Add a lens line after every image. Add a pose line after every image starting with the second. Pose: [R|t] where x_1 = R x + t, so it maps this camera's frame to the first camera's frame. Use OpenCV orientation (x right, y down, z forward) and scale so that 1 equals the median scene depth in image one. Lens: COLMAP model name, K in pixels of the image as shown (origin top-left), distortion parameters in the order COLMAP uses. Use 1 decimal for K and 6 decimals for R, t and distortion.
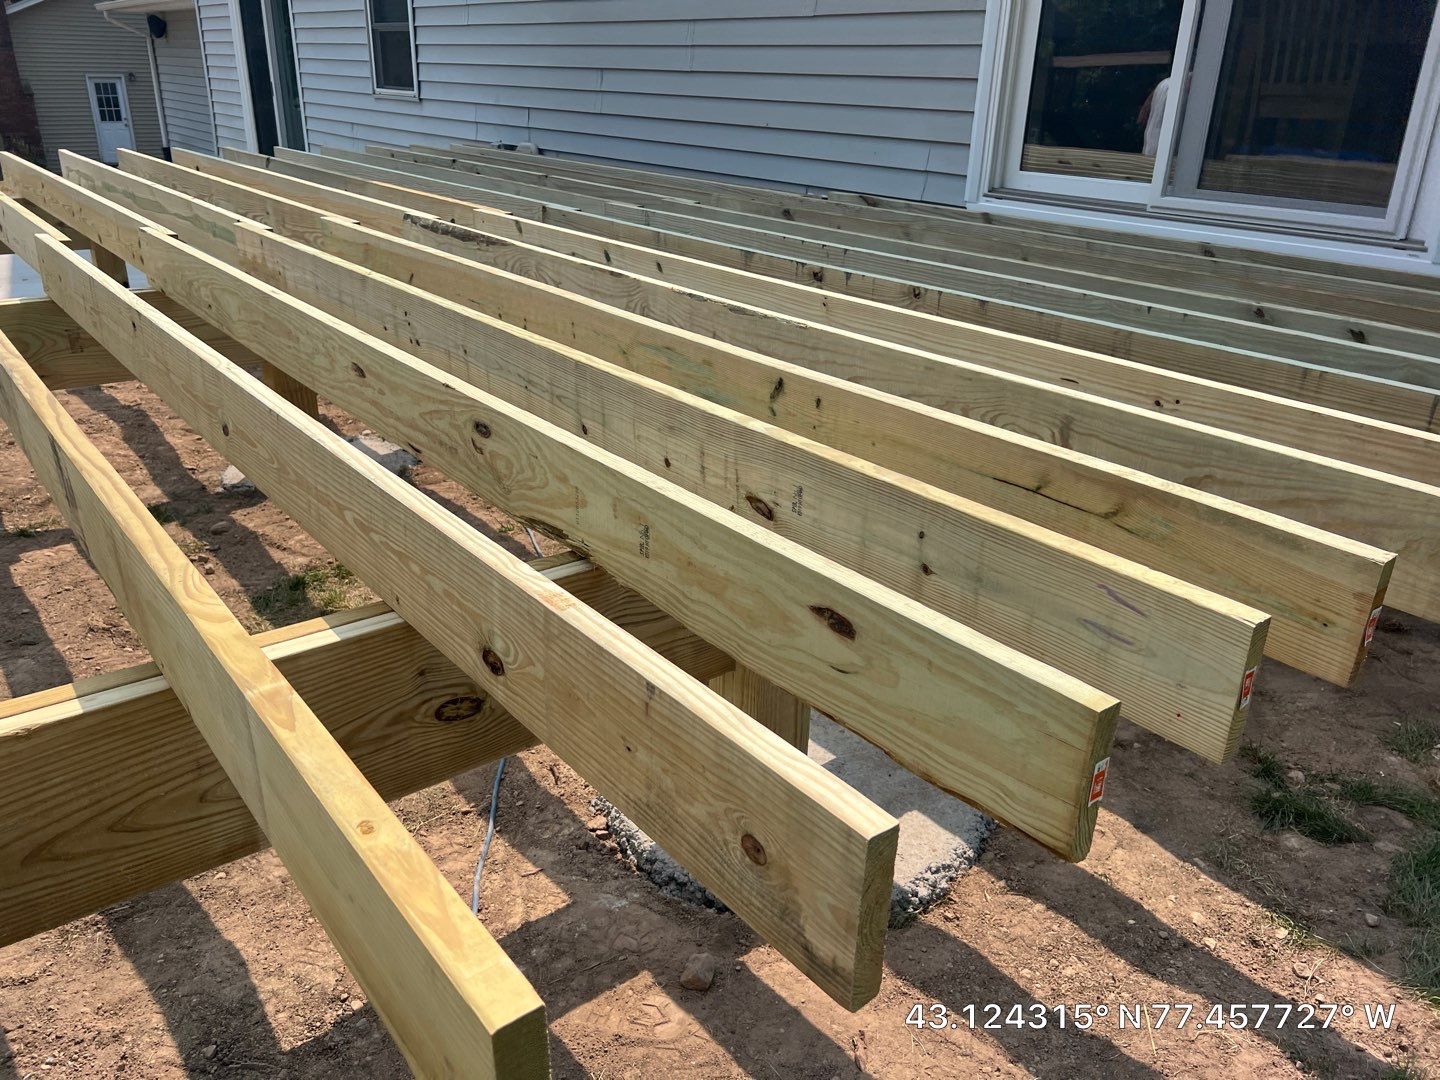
lens RADIAL K [[1123.1, 0, 747.3], [0, 1123.1, 542.1], [0, 0, 1]] dist [0.007072, 0.002521]
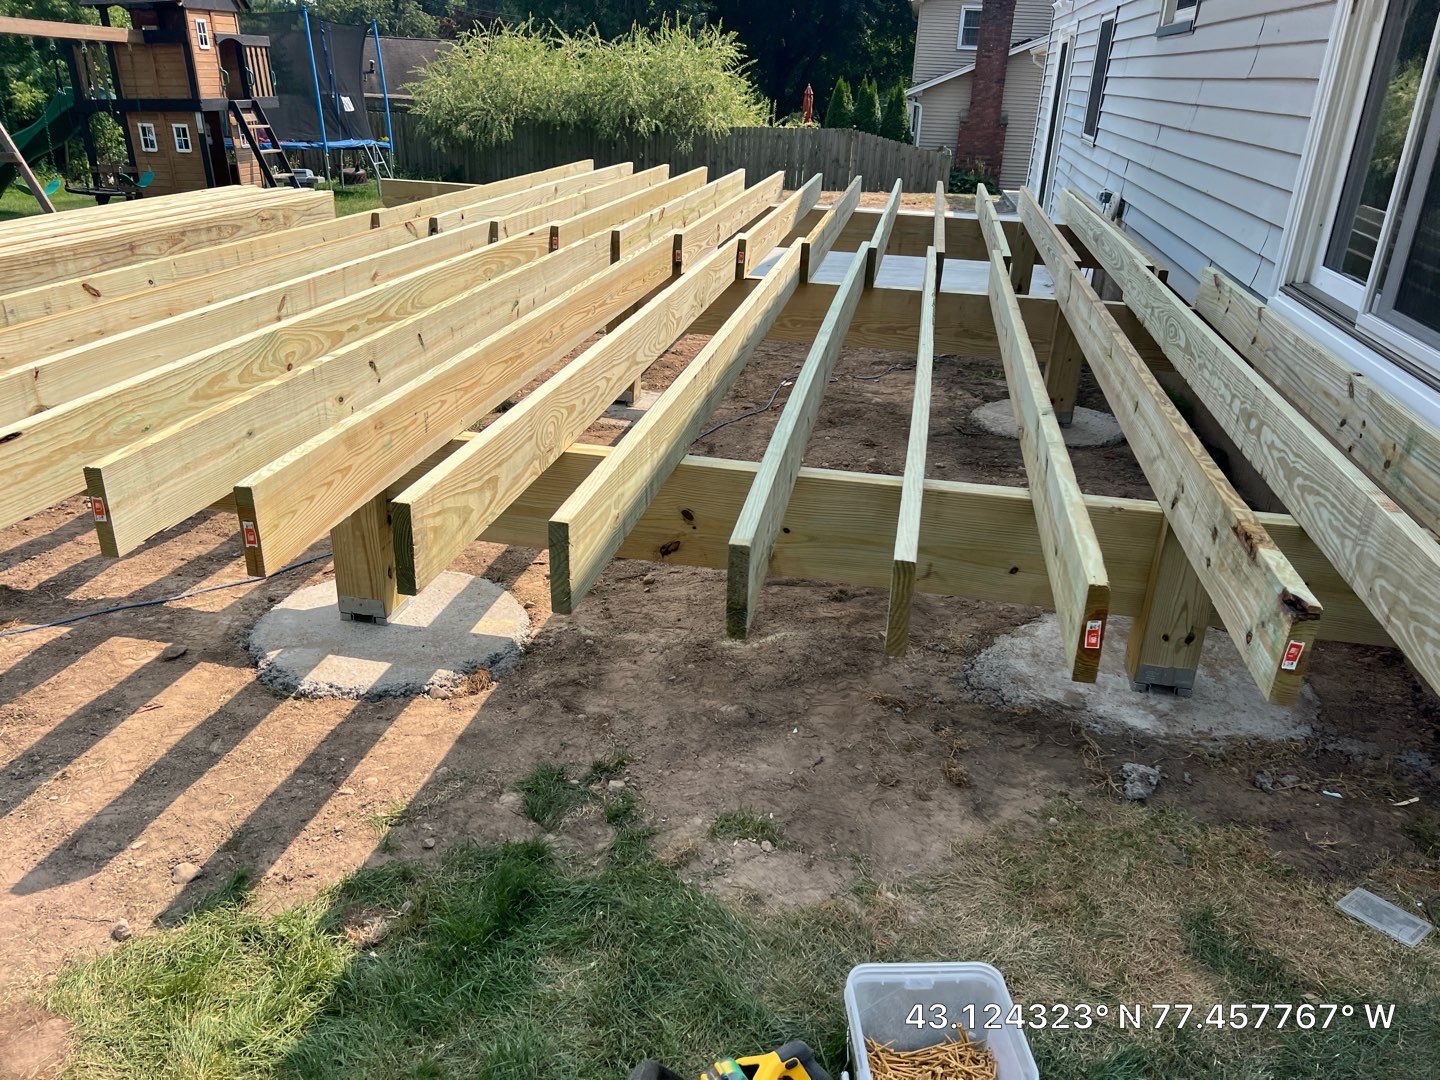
lens RADIAL K [[1076.0, 0, 720.0], [0, 1076.0, 540.0], [0, 0, 1]] dist [0.021947, -0.017310]
pose [[0.662147, 0.300225, -0.686605, 1.358419], [-0.308605, 0.944184, 0.115242, -0.202613], [0.682879, 0.135582, 0.717839, 0.284639]]
